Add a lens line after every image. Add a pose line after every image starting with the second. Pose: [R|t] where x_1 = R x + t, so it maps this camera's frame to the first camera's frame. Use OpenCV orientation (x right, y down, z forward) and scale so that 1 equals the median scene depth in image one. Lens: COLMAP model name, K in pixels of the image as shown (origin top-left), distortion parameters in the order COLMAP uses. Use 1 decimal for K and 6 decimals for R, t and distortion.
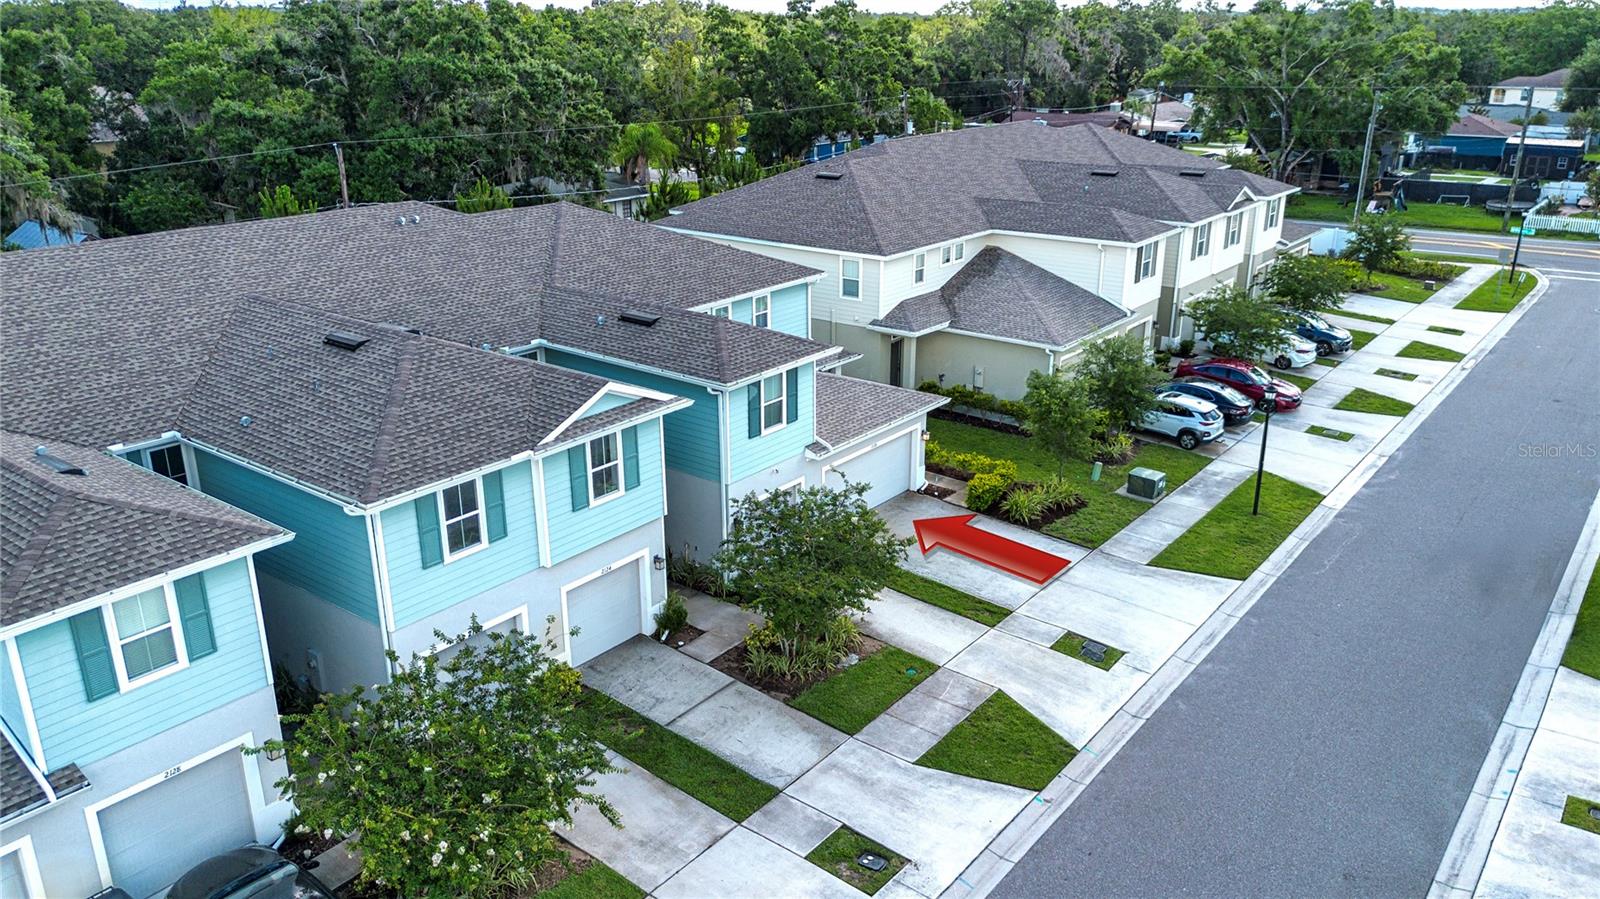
lens RADIAL K [[1176.2, 0, 800.0], [0, 1176.2, 449.5], [0, 0, 1]] dist [0.060708, -0.091073]
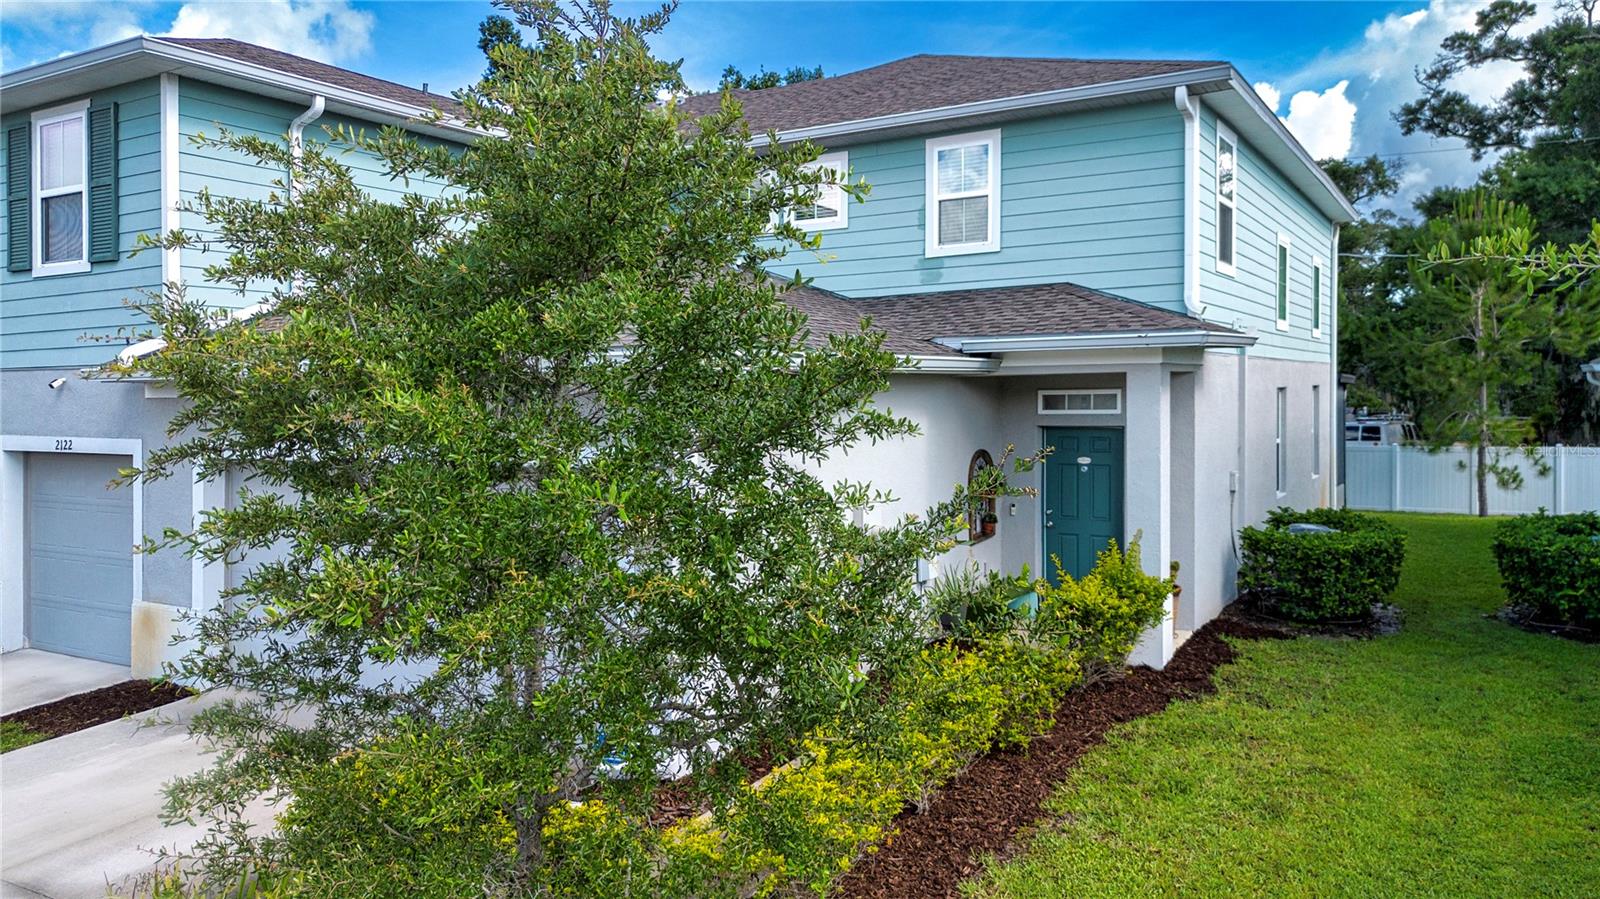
lens RADIAL K [[1176.2, 0, 800.0], [0, 1176.2, 449.5], [0, 0, 1]] dist [0.060708, -0.091073]
pose [[0.130926, 0.037749, -0.990673, 0.405325], [-0.322818, 0.946438, -0.006600, -0.037699], [0.937362, 0.320671, 0.136099, 1.229401]]
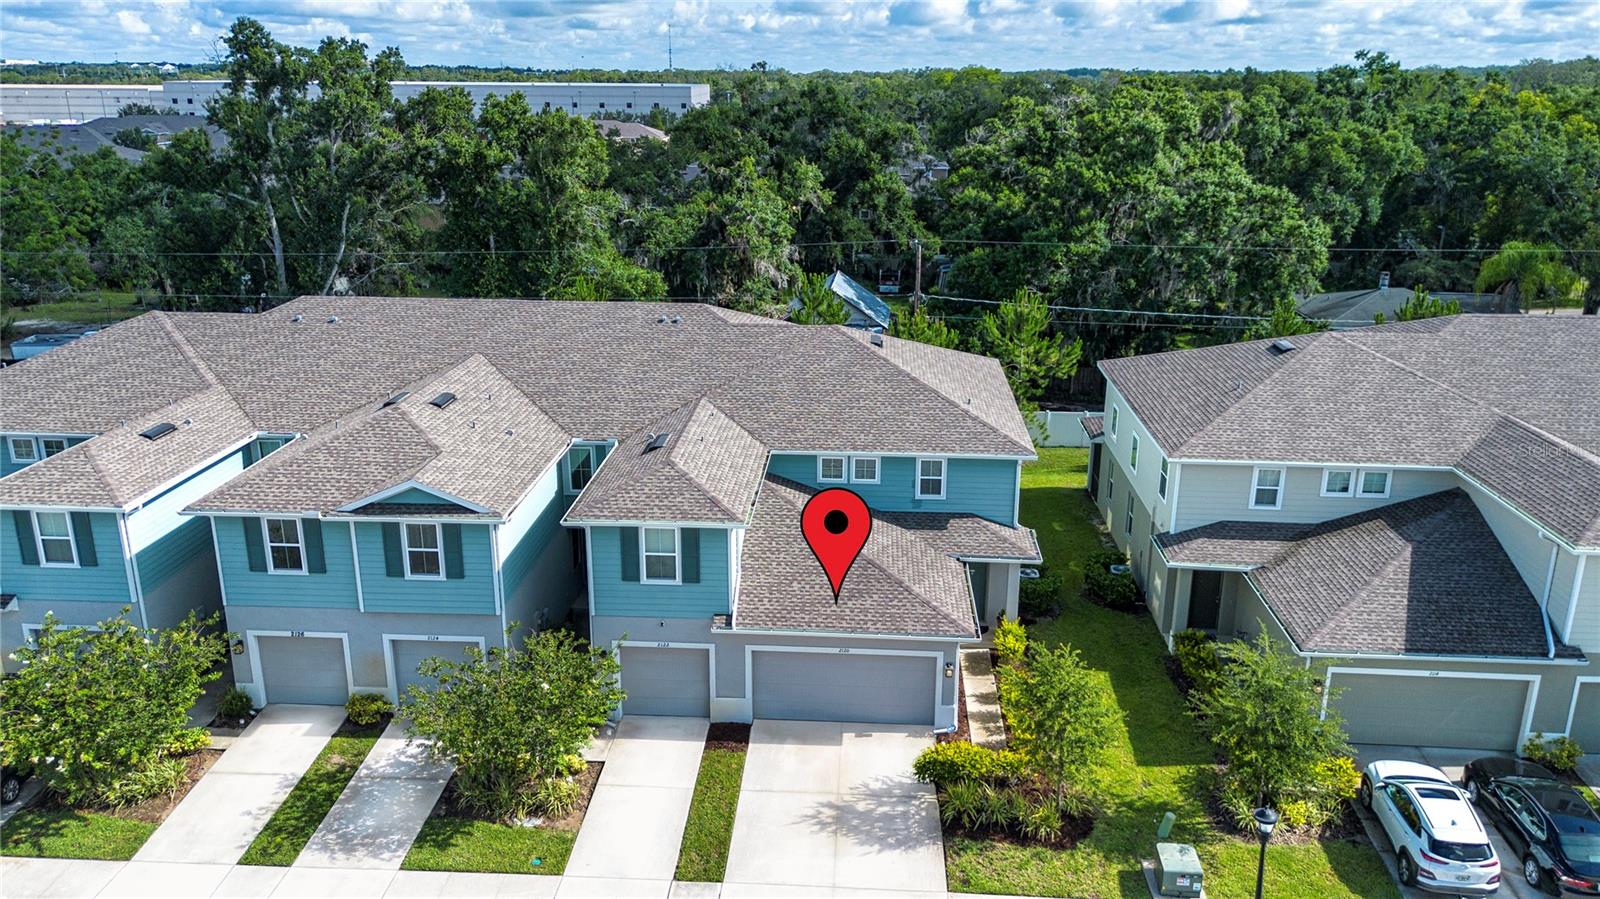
lens RADIAL K [[1176.2, 0, 800.0], [0, 1176.2, 449.5], [0, 0, 1]] dist [0.060708, -0.091073]
pose [[0.562782, 0.244020, -0.789766, 0.811902], [-0.283383, 0.954489, 0.092978, -0.253973], [0.776512, 0.171480, 0.606320, 0.493183]]
